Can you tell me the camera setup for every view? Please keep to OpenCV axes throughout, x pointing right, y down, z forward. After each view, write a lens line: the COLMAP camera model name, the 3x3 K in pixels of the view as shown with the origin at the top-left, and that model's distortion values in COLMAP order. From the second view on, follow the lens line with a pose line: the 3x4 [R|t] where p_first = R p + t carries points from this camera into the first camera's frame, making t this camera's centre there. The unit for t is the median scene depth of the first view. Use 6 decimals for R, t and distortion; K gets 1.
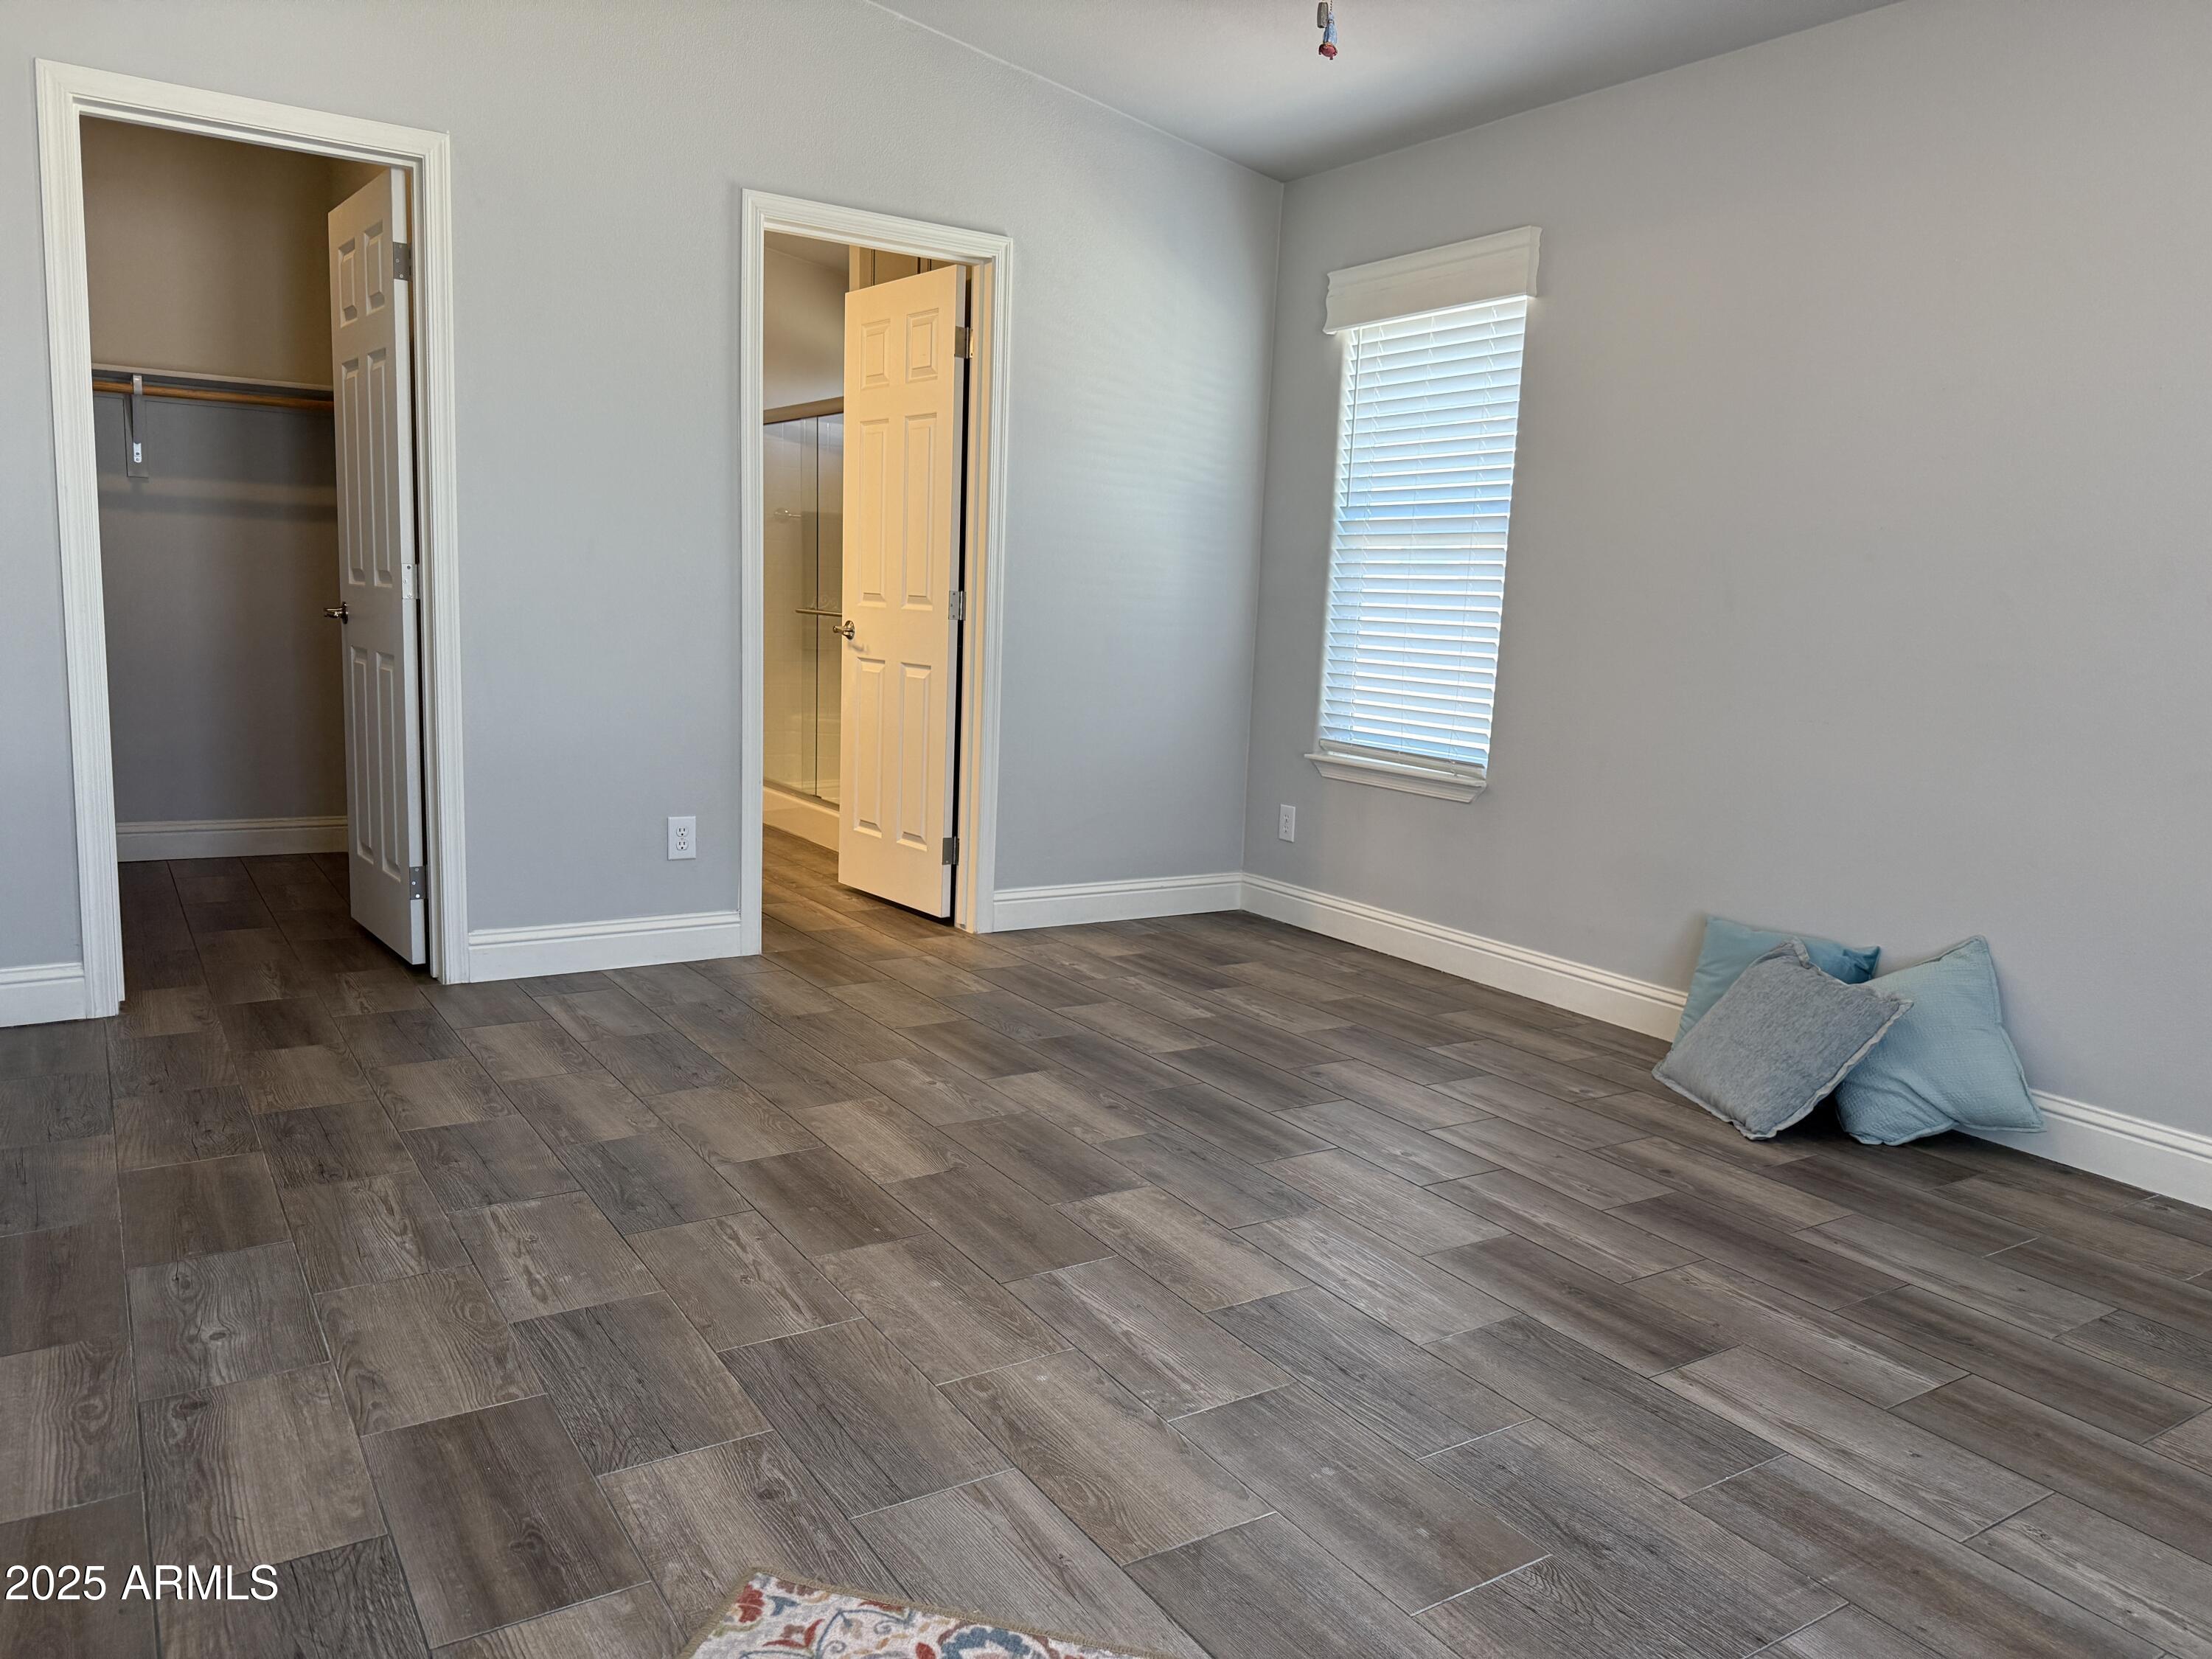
lens RADIAL K [[1551.1, 0, 1106.0], [0, 1551.1, 829.5], [0, 0, 1]] dist [0.081379, -0.108740]
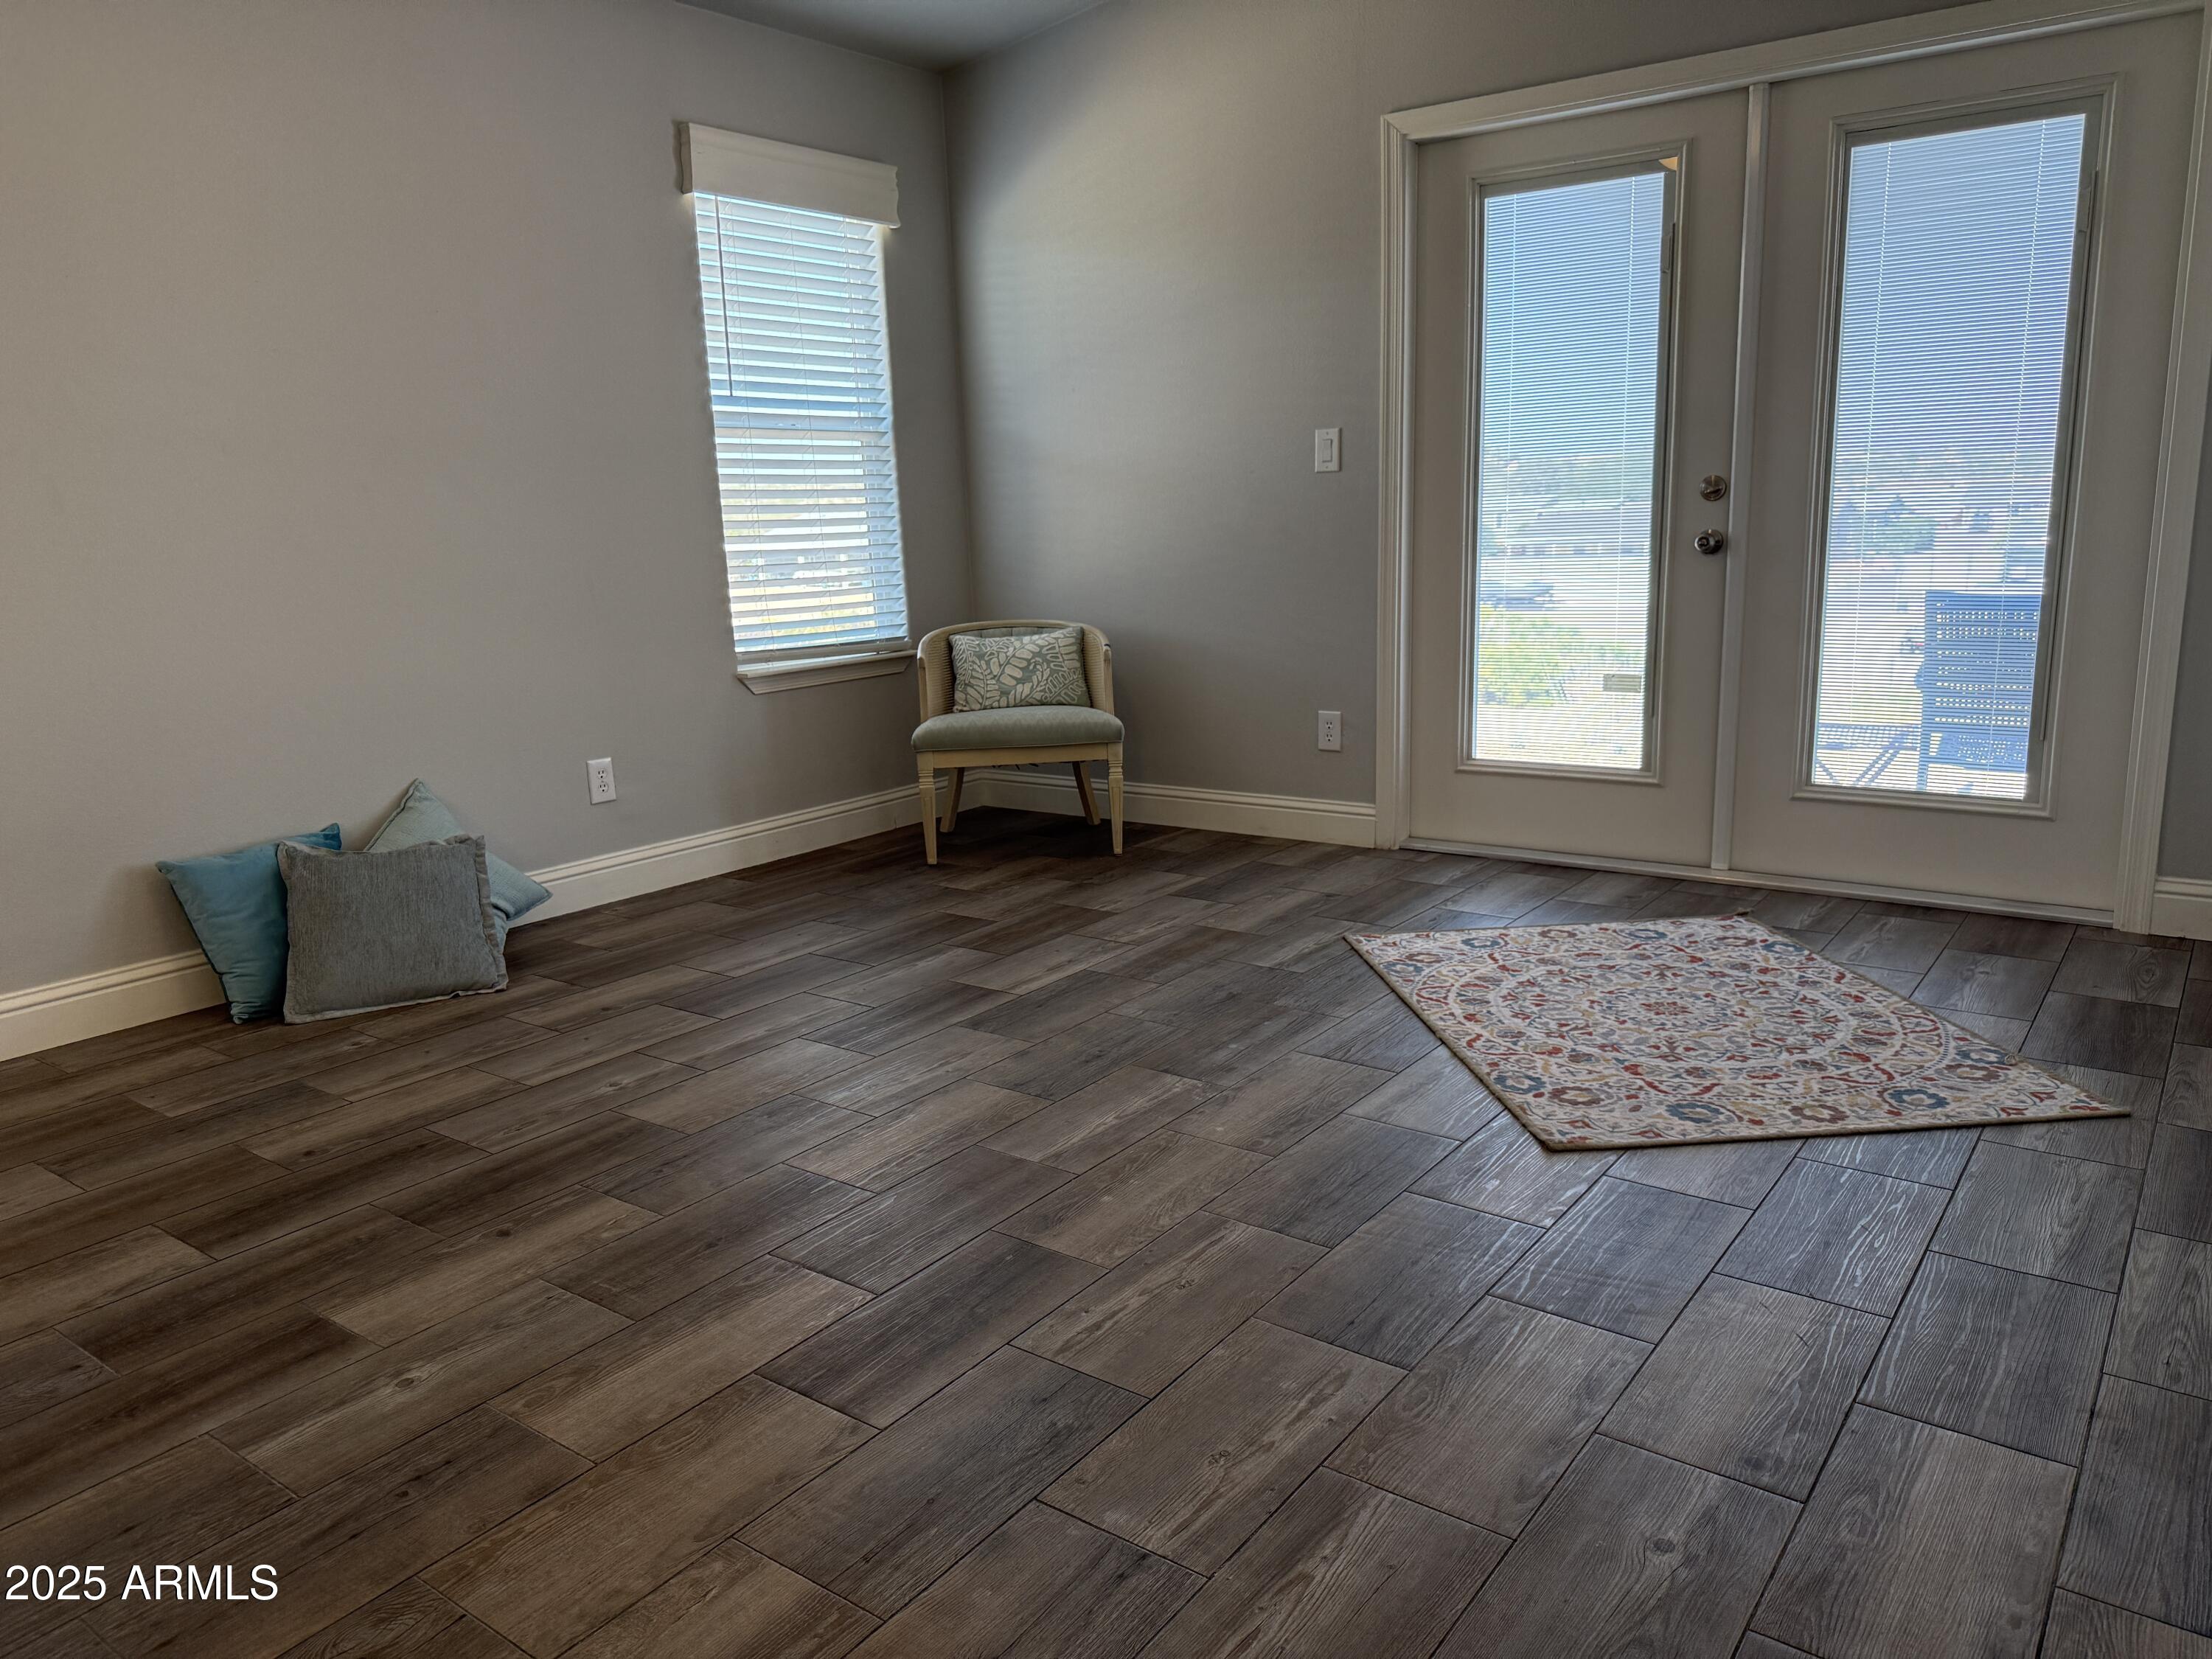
lens RADIAL K [[1551.1, 0, 1106.0], [0, 1551.1, 829.5], [0, 0, 1]] dist [0.081379, -0.108740]
pose [[-0.356822, -0.224765, 0.906730, -0.851390], [0.153676, 0.943277, 0.294300, -0.199800], [-0.921446, 0.244355, -0.302040, 1.105181]]
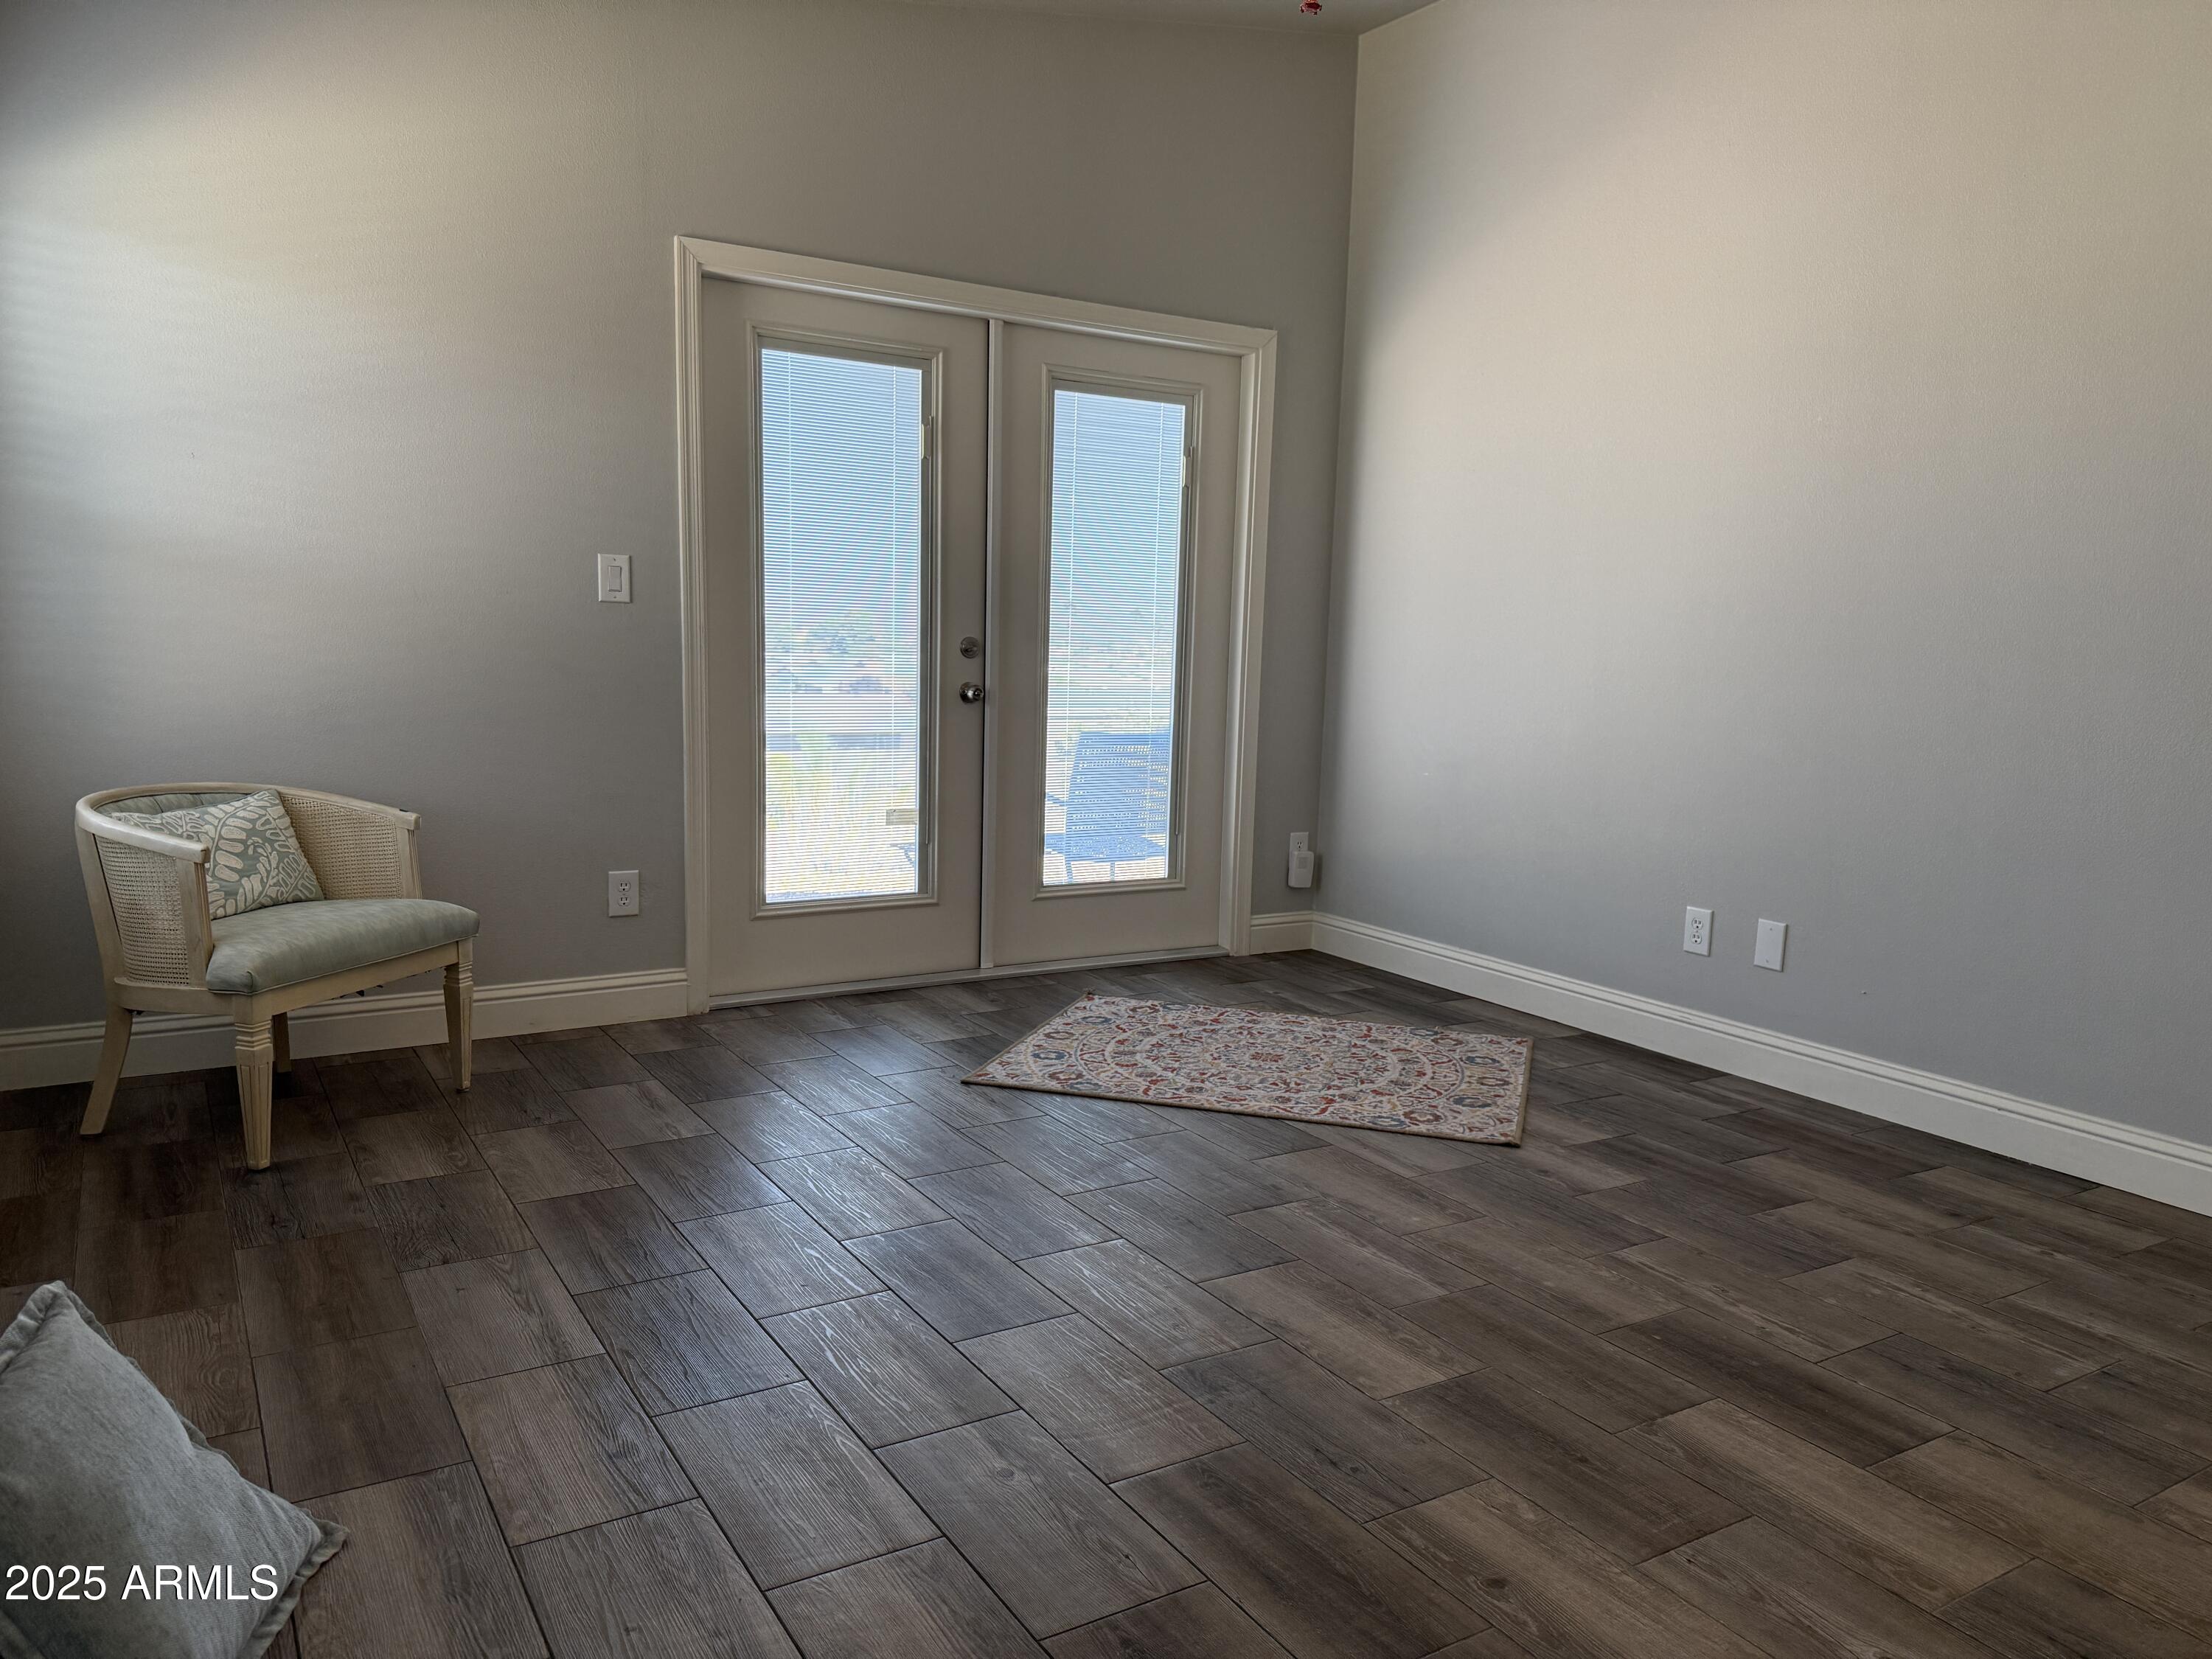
lens RADIAL K [[1522.7, 0, 1116.5], [0, 1522.7, 831.8], [0, 0, 1]] dist [0.083198, -0.135796]
pose [[-0.996977, -0.076180, 0.015250, 0.177807], [-0.069257, 0.960402, 0.269872, -0.250518], [-0.035205, 0.268000, -0.962776, 1.744347]]
